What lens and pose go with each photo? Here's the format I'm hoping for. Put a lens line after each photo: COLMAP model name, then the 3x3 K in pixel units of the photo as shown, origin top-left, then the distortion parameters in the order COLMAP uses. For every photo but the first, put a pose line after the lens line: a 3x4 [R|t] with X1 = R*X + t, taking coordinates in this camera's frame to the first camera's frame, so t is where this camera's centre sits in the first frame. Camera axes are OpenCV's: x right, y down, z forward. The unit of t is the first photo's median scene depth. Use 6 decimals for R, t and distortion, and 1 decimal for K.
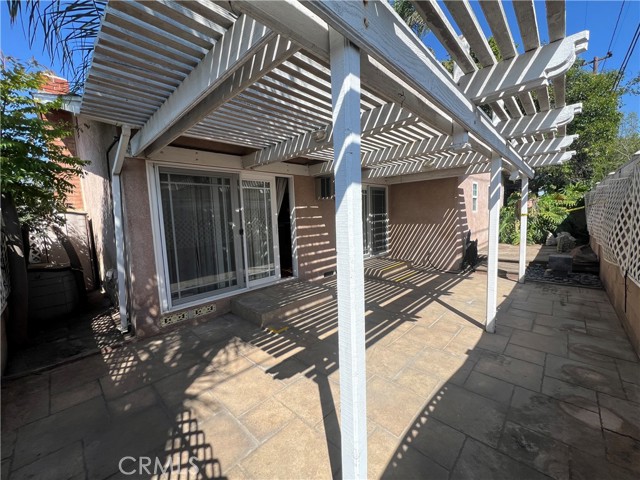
lens RADIAL K [[255.4, 0, 321.6], [0, 255.4, 237.0], [0, 0, 1]] dist [-0.000609, 0.000142]
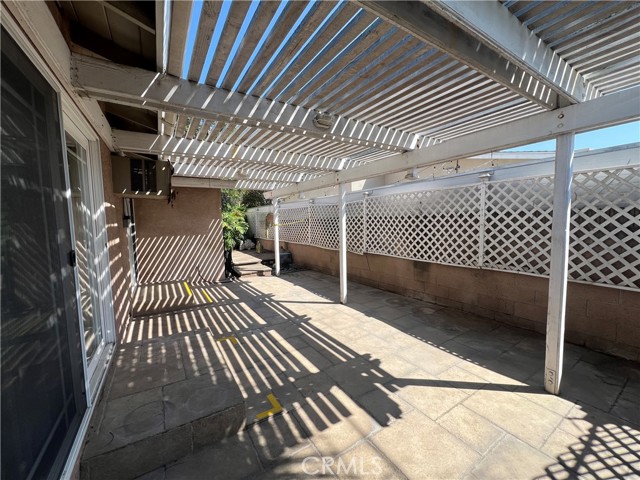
lens RADIAL K [[255.4, 0, 316.2], [0, 255.4, 243.4], [0, 0, 1]] dist [-0.000609, 0.000142]
pose [[0.249366, -0.052995, 0.966958, -0.770610], [0.095097, 0.995016, 0.030009, -0.021621], [-0.963729, 0.084472, 0.253163, 0.791649]]
